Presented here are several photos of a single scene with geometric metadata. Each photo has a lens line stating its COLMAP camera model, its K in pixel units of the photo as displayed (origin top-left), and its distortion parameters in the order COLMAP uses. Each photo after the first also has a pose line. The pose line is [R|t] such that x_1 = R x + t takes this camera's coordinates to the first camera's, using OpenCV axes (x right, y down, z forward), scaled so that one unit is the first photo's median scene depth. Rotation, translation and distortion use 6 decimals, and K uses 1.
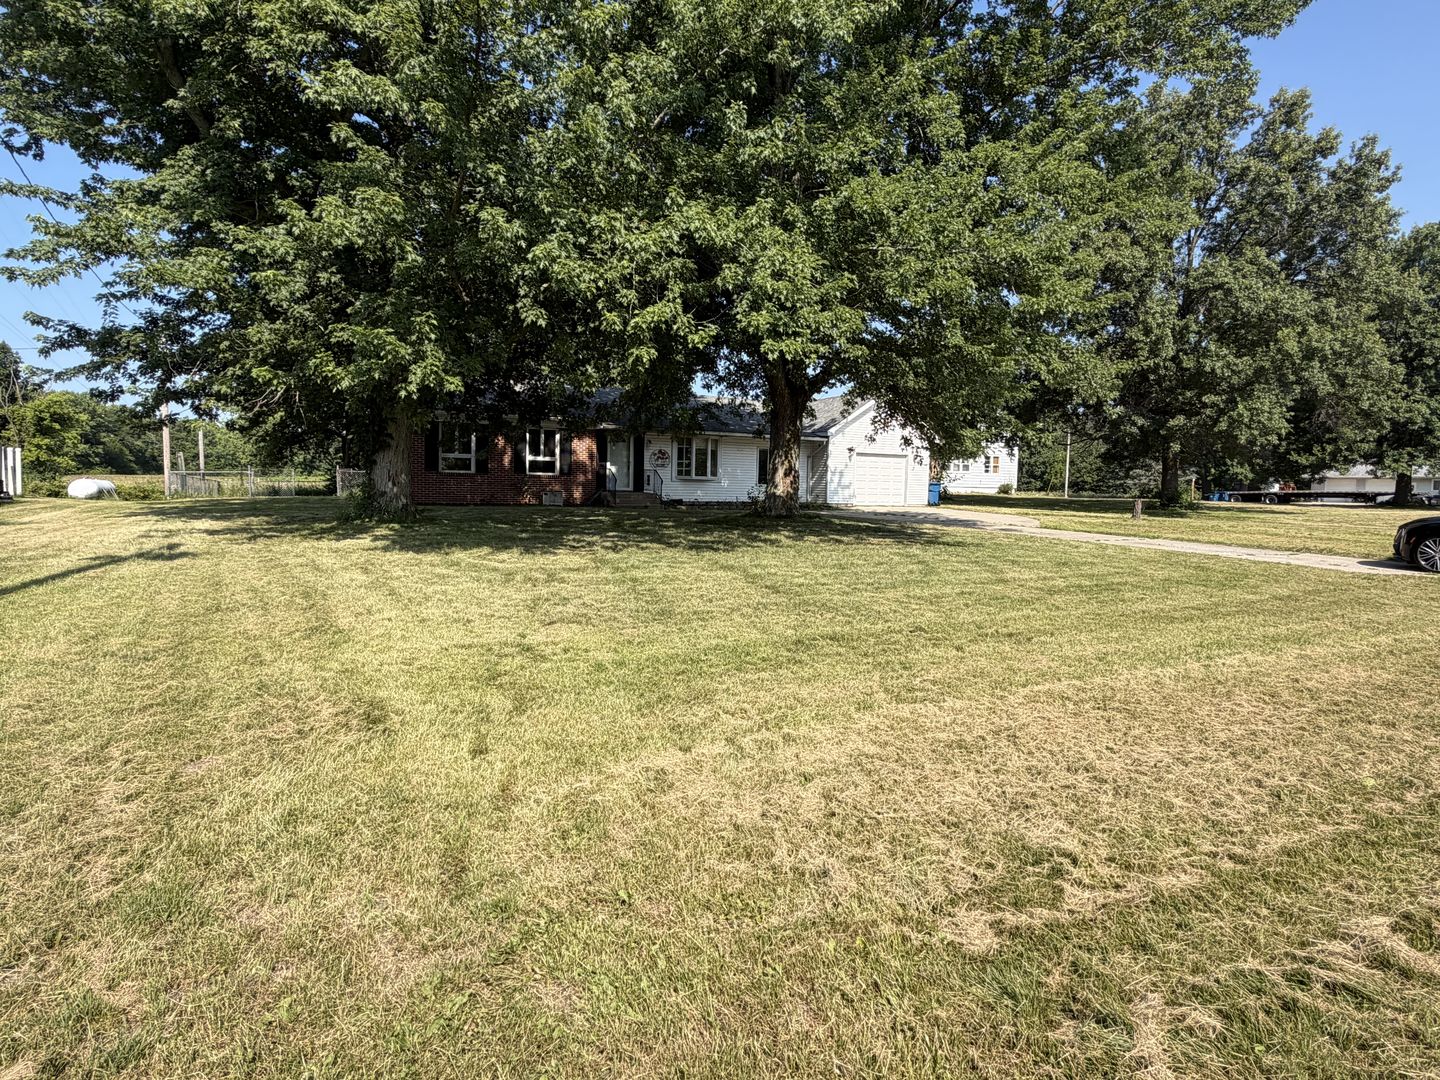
lens RADIAL K [[793.4, 0, 721.7], [0, 793.4, 539.9], [0, 0, 1]] dist [0.001929, 0.000007]
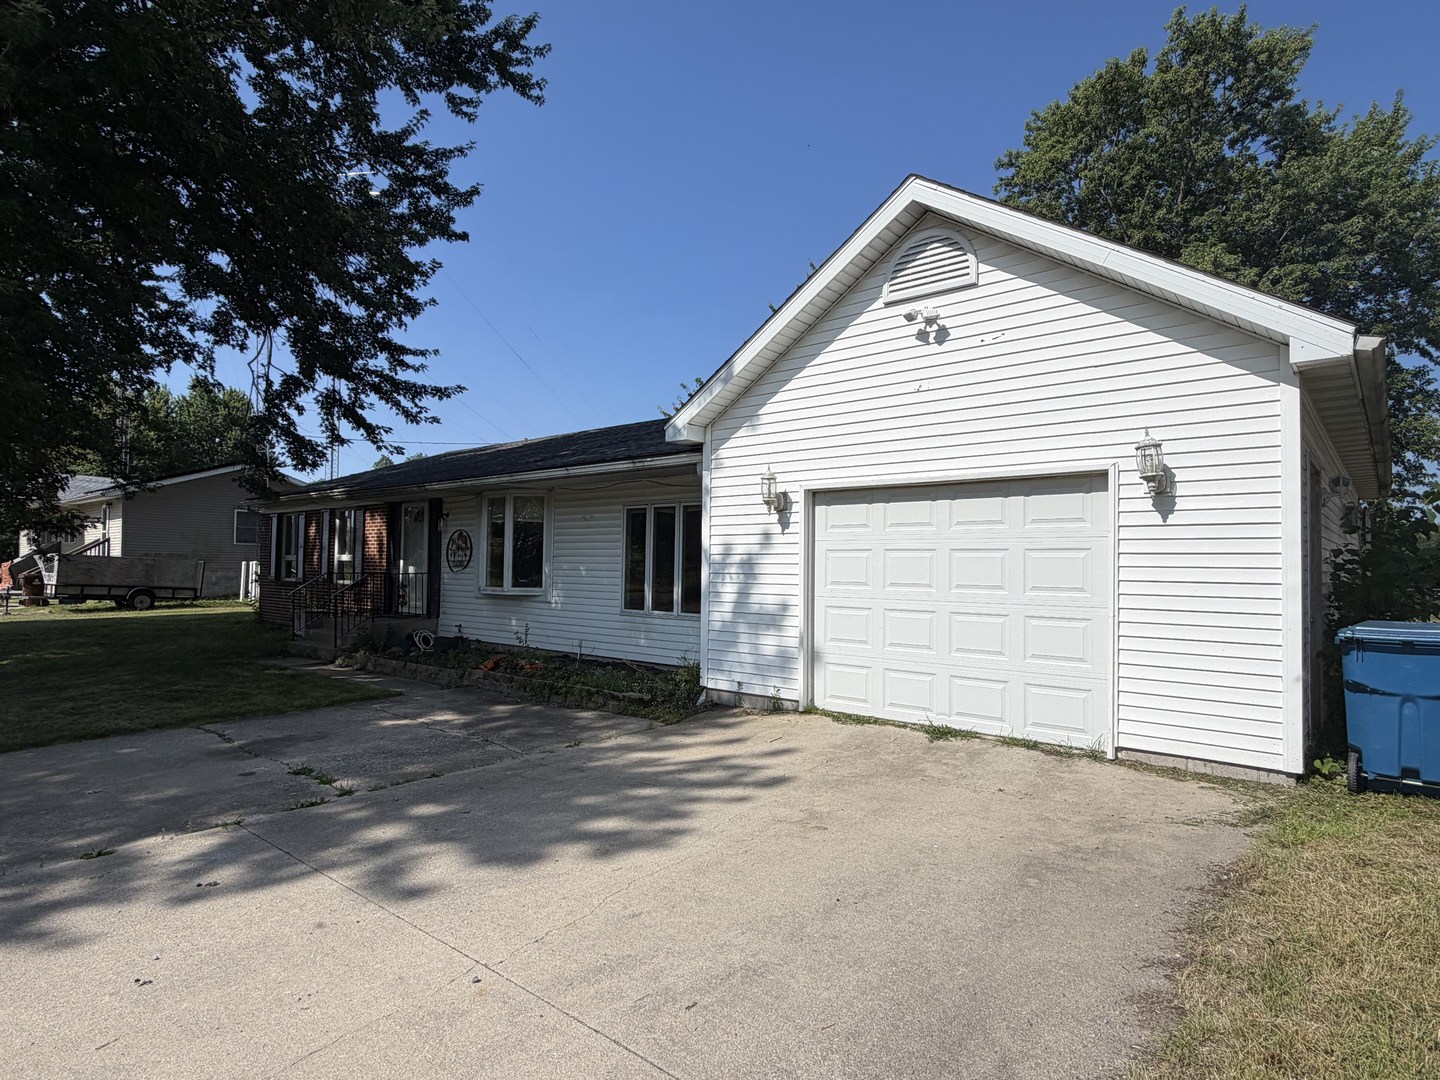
lens RADIAL K [[793.4, 0, 717.3], [0, 793.4, 545.3], [0, 0, 1]] dist [0.001929, 0.000007]
pose [[0.328483, -0.045832, -0.943397, 0.453266], [-0.075695, 0.994332, -0.074663, -0.084527], [0.941472, 0.095936, 0.323152, 1.041114]]
